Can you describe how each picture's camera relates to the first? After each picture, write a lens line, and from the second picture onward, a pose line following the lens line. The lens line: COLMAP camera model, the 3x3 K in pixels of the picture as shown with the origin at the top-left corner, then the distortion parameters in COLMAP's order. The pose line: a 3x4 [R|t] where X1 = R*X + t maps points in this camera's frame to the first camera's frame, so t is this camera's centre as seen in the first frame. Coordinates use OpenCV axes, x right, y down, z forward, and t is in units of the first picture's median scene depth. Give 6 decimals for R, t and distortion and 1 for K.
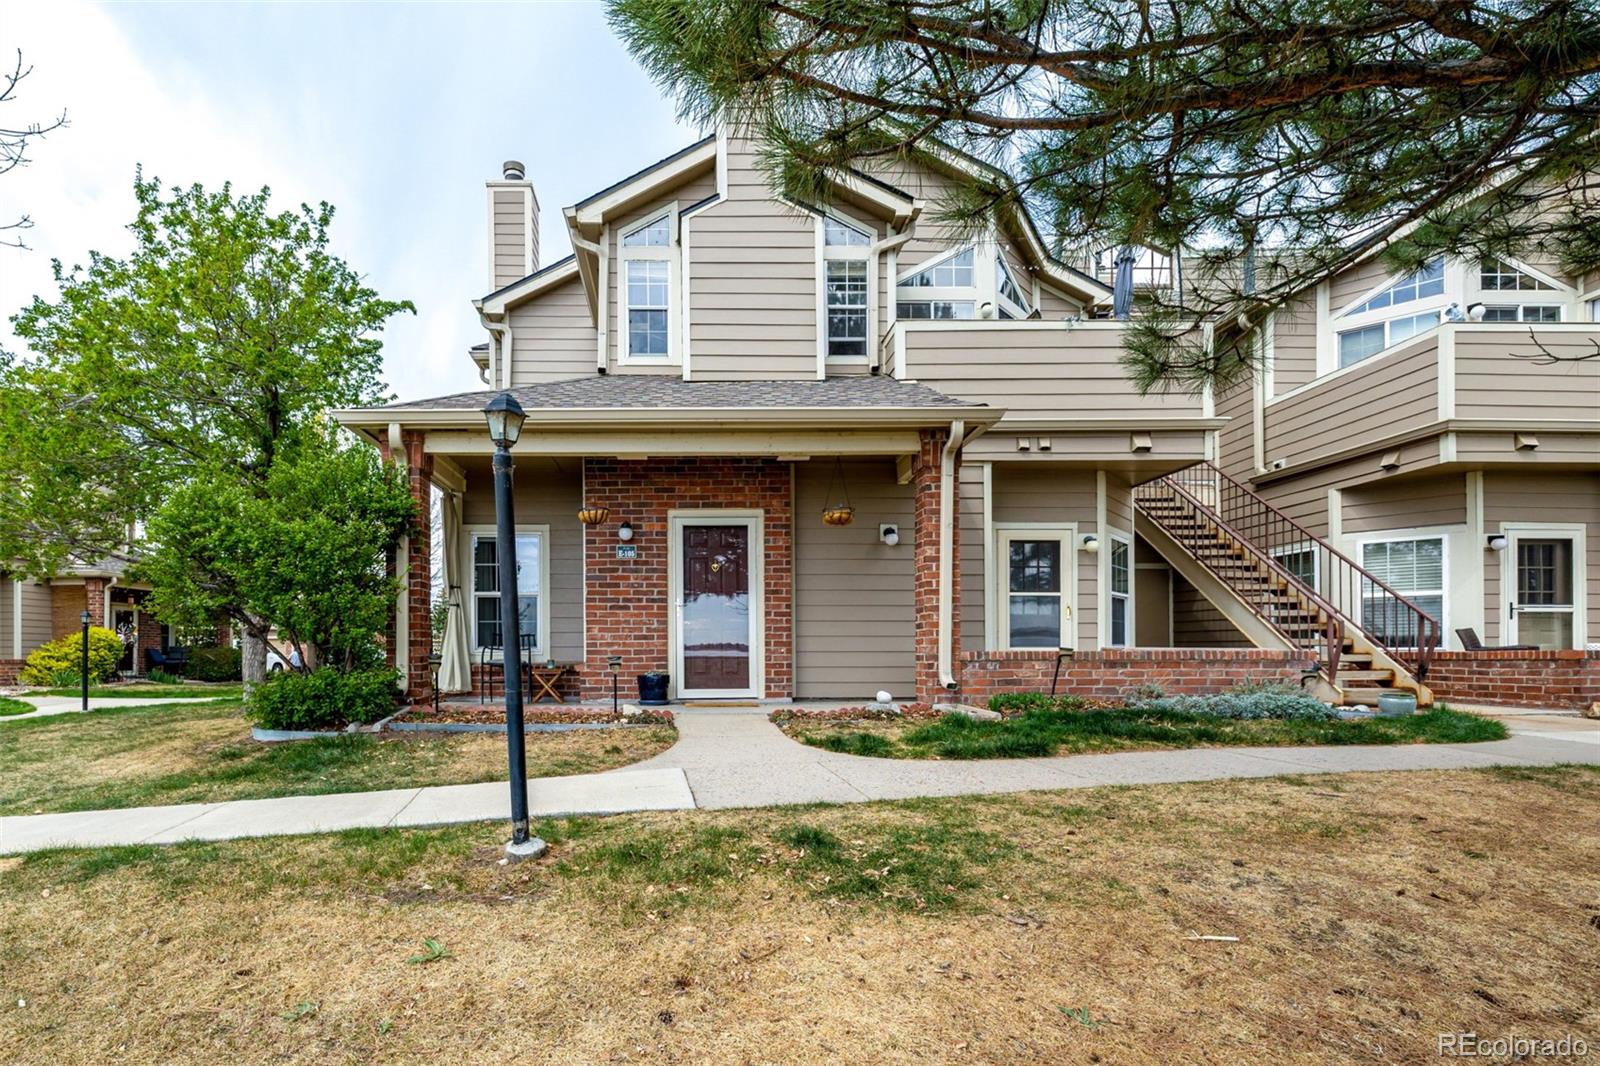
lens RADIAL K [[670.1, 0, 799.1], [0, 670.1, 643.7], [0, 0, 1]] dist [0.001174, 0.000101]
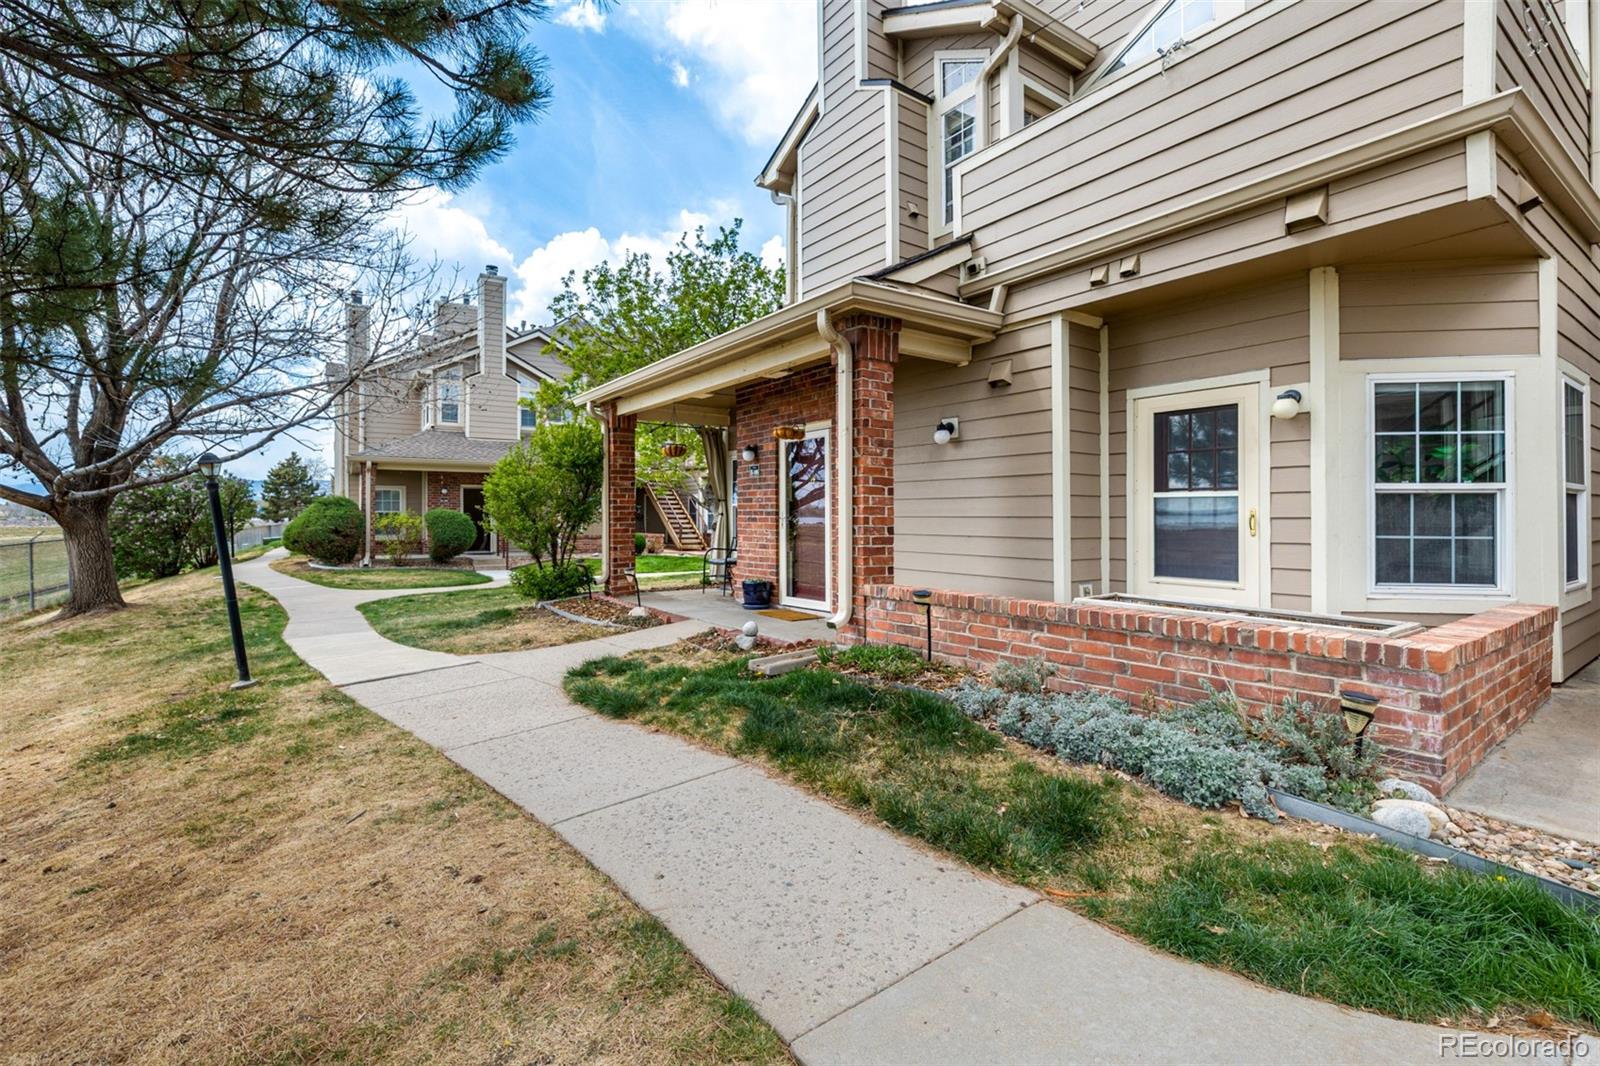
lens RADIAL K [[713.7, 0, 800.2], [0, 713.7, 511.0], [0, 0, 1]] dist [0.000381, 0.000033]
pose [[0.576808, -0.003686, -0.816872, 0.742773], [0.000068, 0.999990, -0.004465, -0.060898], [0.816880, 0.002520, 0.576802, 0.350540]]
